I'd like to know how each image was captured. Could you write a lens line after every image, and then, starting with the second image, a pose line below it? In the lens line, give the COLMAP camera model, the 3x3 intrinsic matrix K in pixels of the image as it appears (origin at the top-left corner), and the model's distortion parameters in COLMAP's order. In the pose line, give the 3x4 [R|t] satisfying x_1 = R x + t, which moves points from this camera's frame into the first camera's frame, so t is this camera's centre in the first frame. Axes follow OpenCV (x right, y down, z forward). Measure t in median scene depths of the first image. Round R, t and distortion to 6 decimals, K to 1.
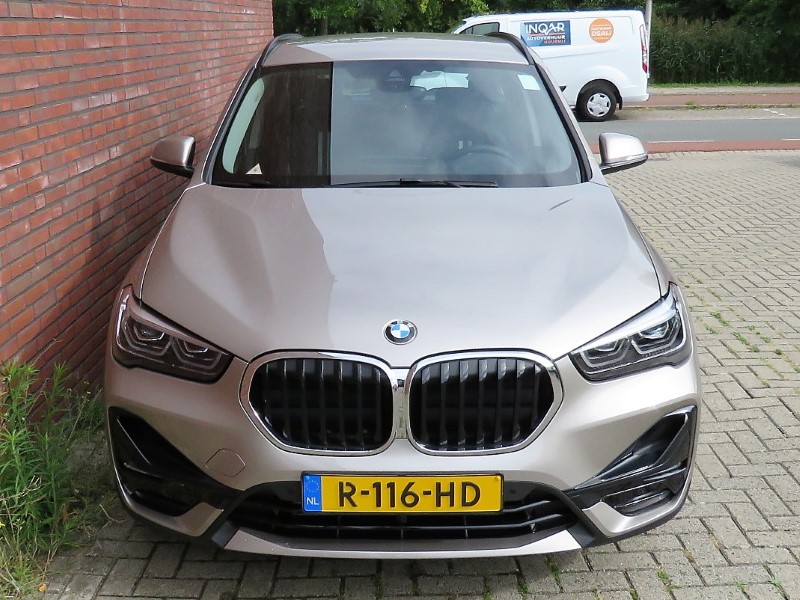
lens RADIAL K [[993.9, 0, 400.0], [0, 993.9, 300.0], [0, 0, 1]] dist [0.002173, -0.005318]
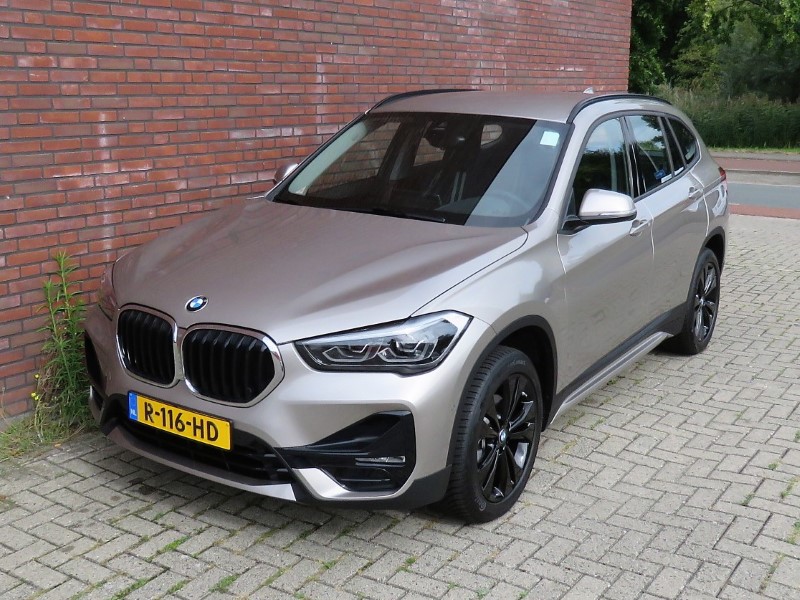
lens RADIAL K [[959.5, 0, 400.0], [0, 959.5, 300.0], [0, 0, 1]] dist [0.002520, -0.008620]
pose [[0.833955, 0.150258, -0.530981, 0.929792], [-0.172244, 0.985020, 0.008218, -0.032009], [0.524262, 0.084605, 0.847344, 0.027128]]
